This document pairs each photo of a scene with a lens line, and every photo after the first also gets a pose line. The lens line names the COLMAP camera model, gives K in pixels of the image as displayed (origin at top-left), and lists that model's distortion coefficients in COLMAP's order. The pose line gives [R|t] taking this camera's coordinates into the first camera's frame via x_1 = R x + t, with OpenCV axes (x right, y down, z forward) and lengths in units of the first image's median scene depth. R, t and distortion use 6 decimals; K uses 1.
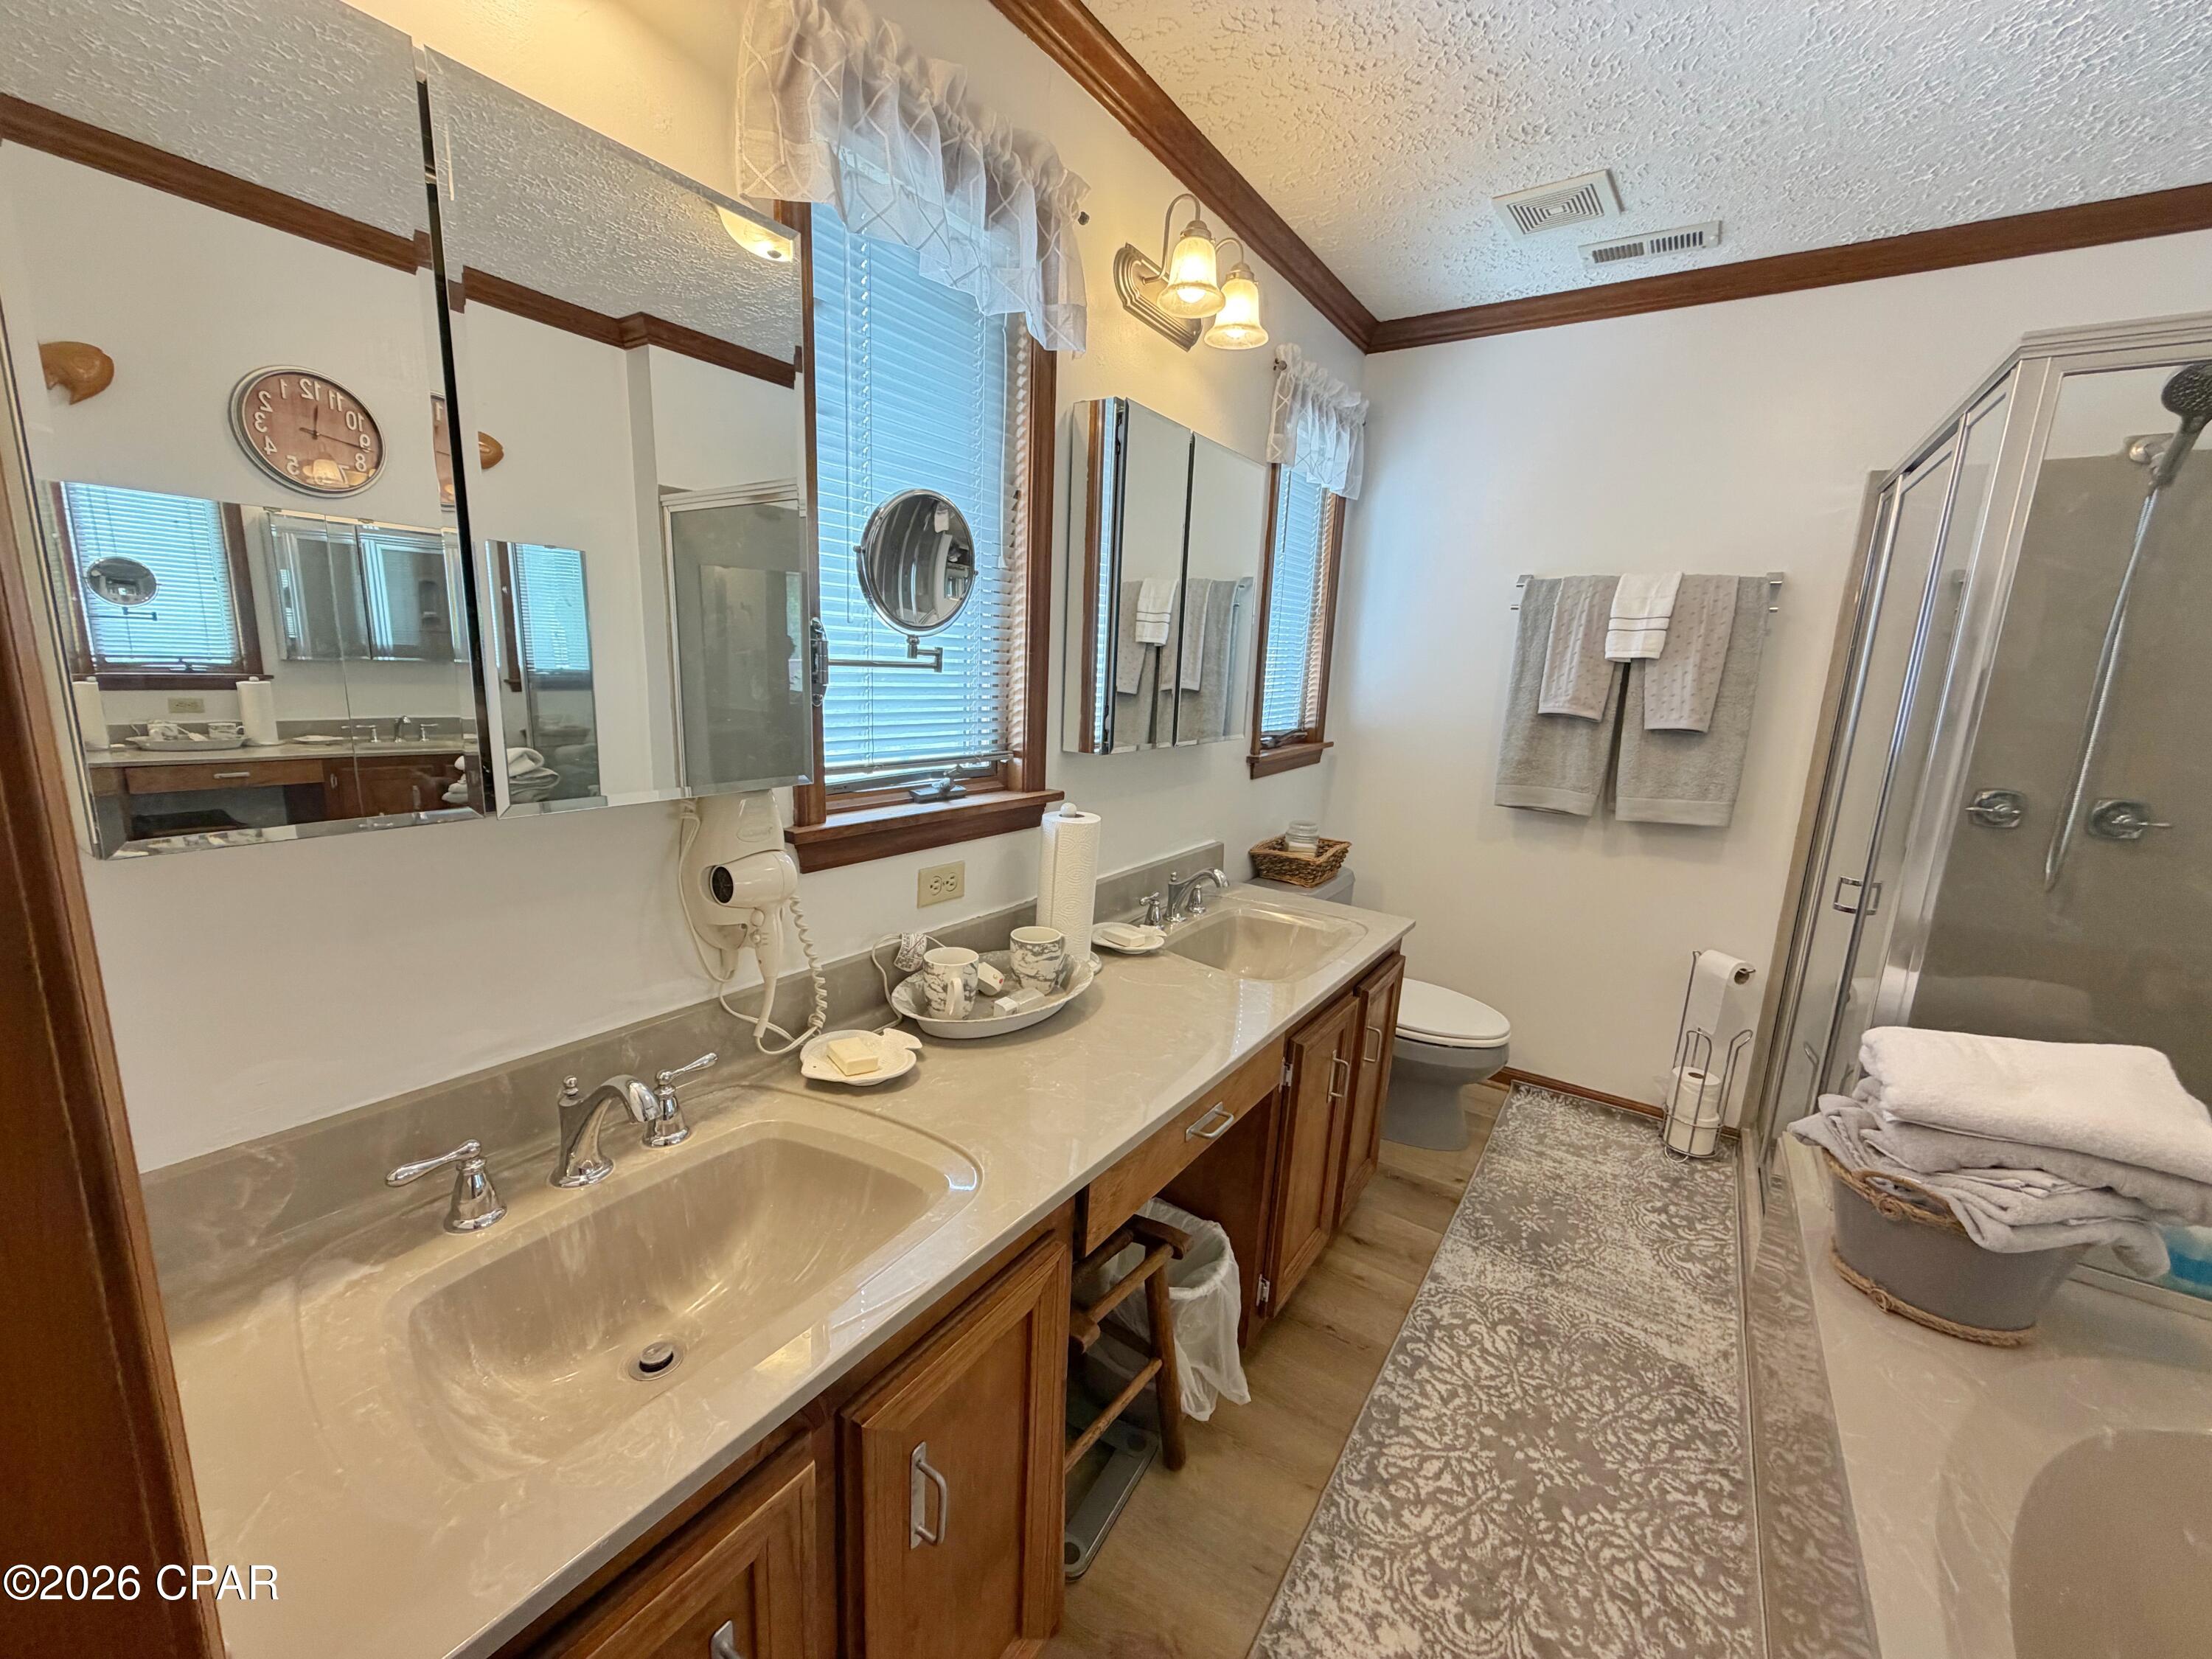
lens RADIAL K [[879.6, 0, 1098.8], [0, 879.6, 836.7], [0, 0, 1]] dist [-0.001442, -0.000080]
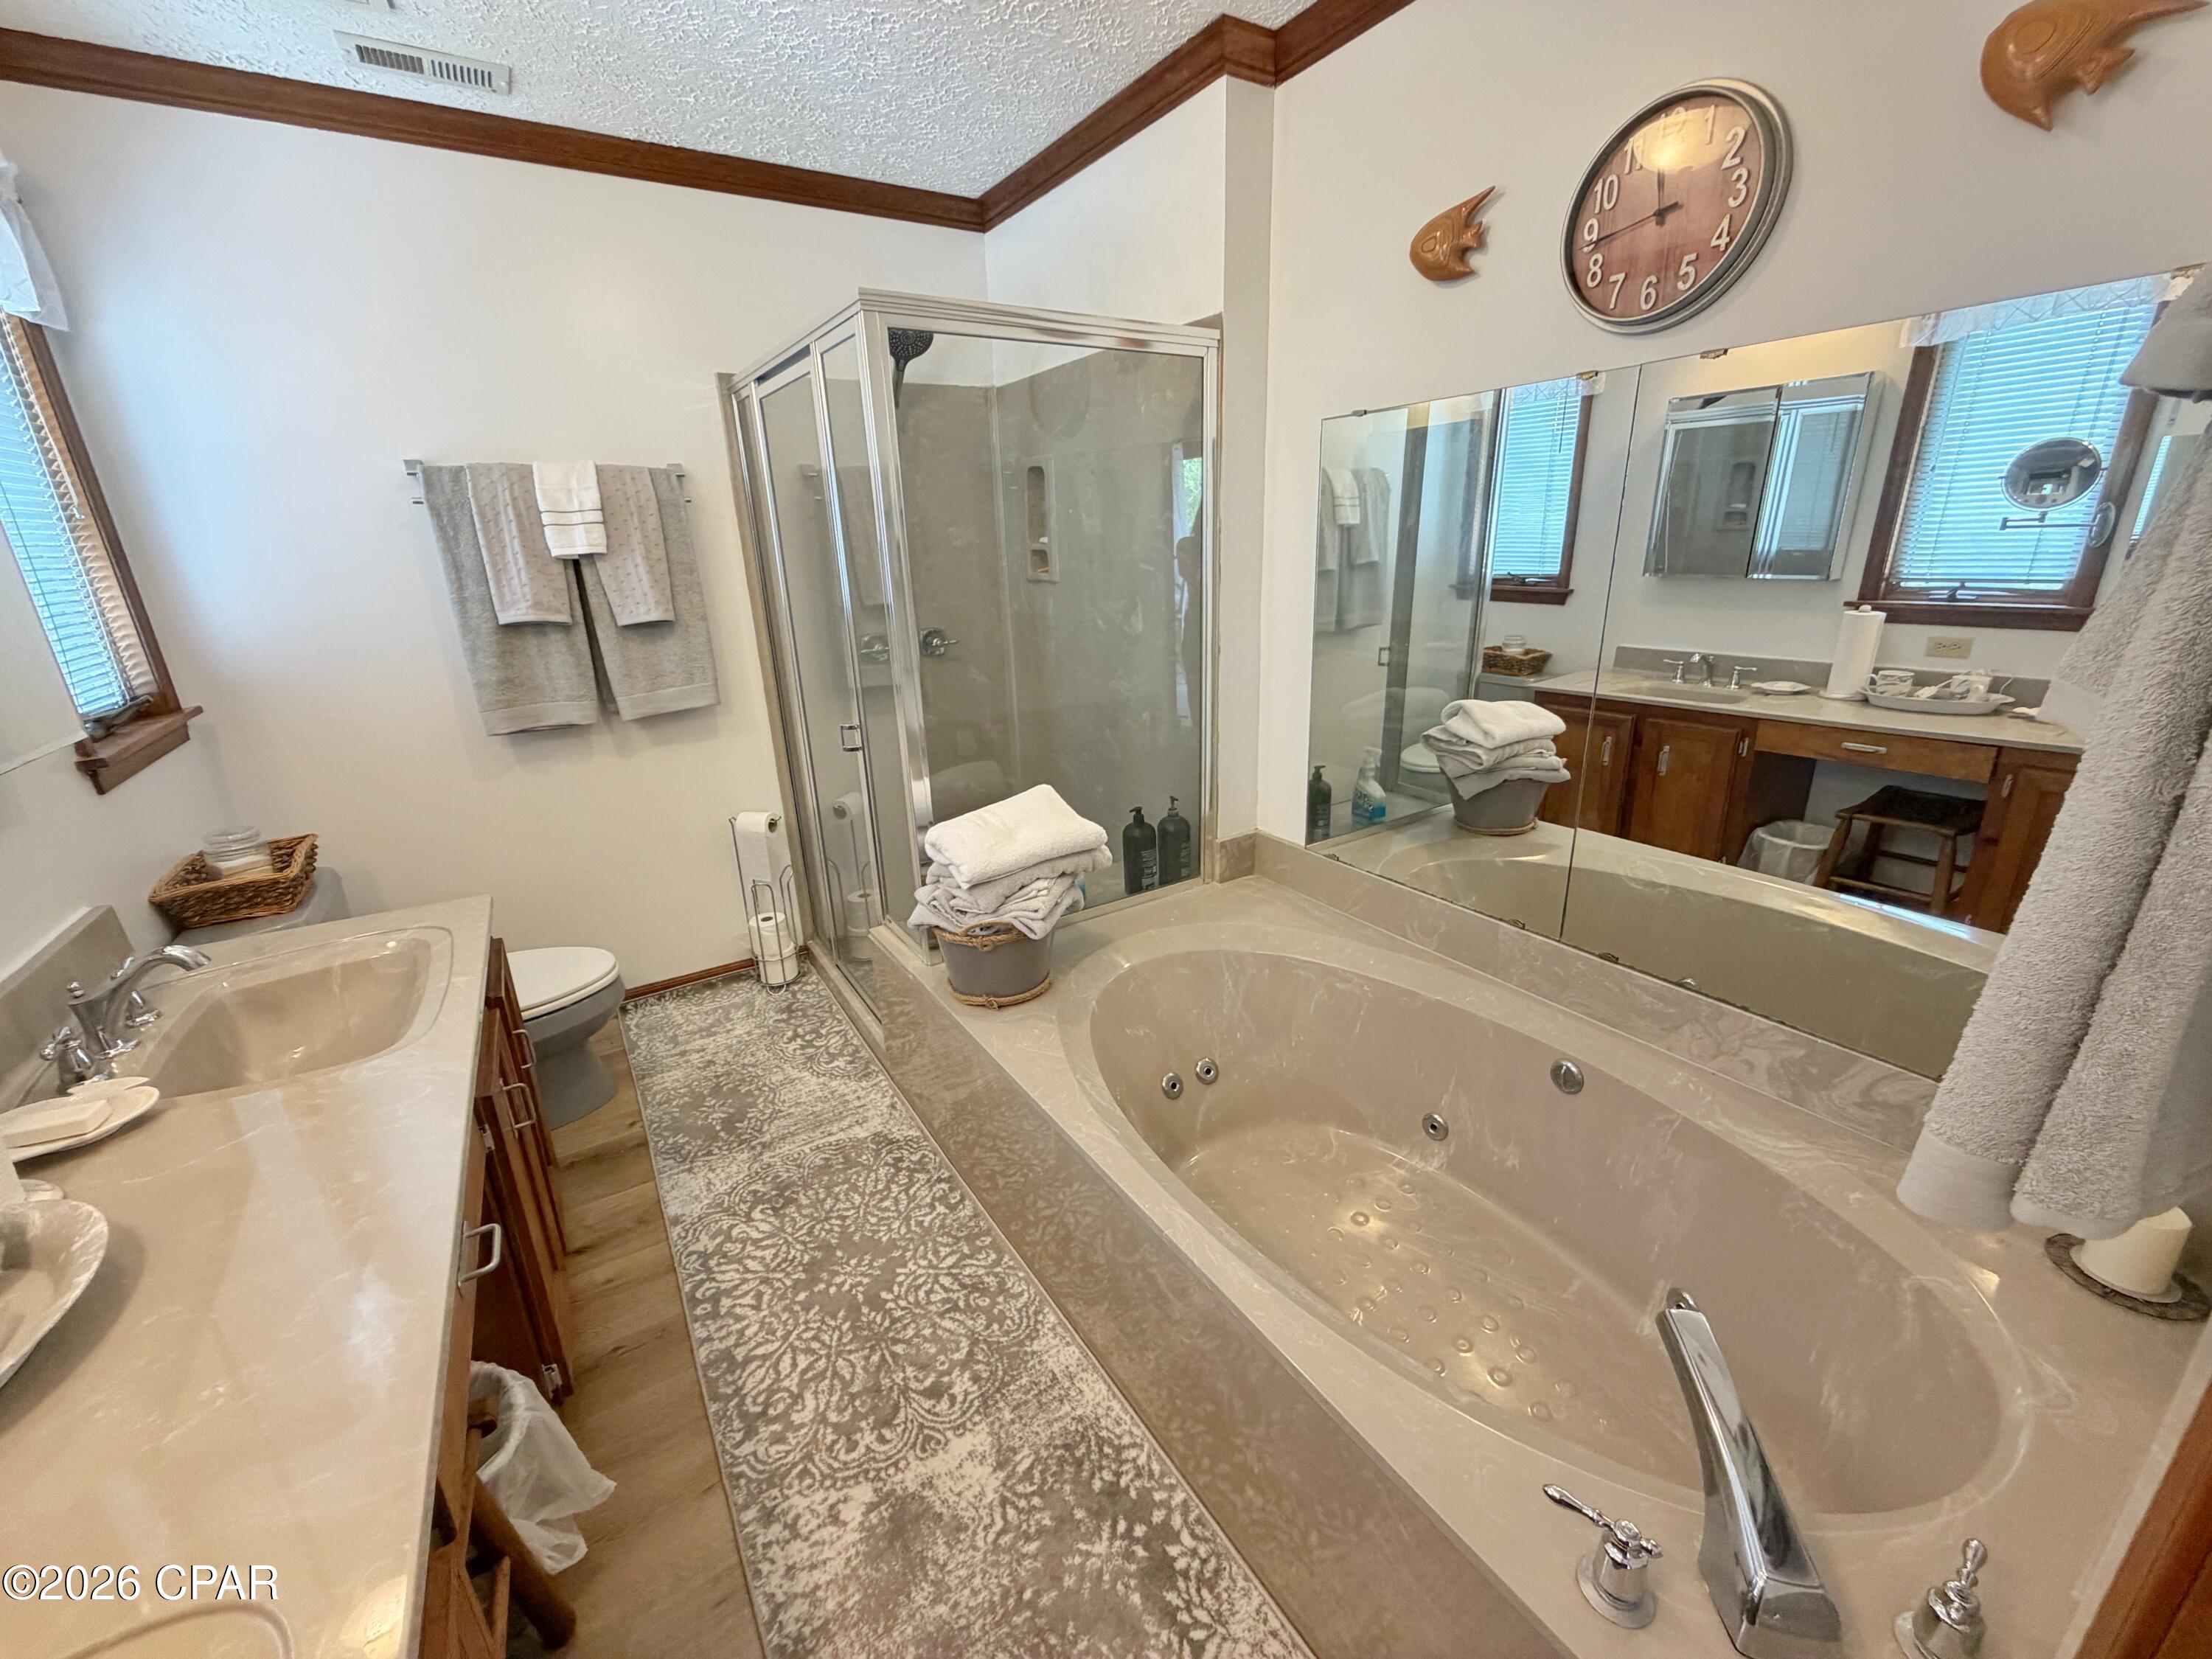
lens RADIAL K [[879.6, 0, 1098.8], [0, 879.6, 836.7], [0, 0, 1]] dist [-0.001442, -0.000080]
pose [[0.397235, -0.348164, 0.849109, -0.130915], [0.231976, 0.933288, 0.274155, -0.065535], [-0.887914, 0.088068, 0.451500, 0.122664]]
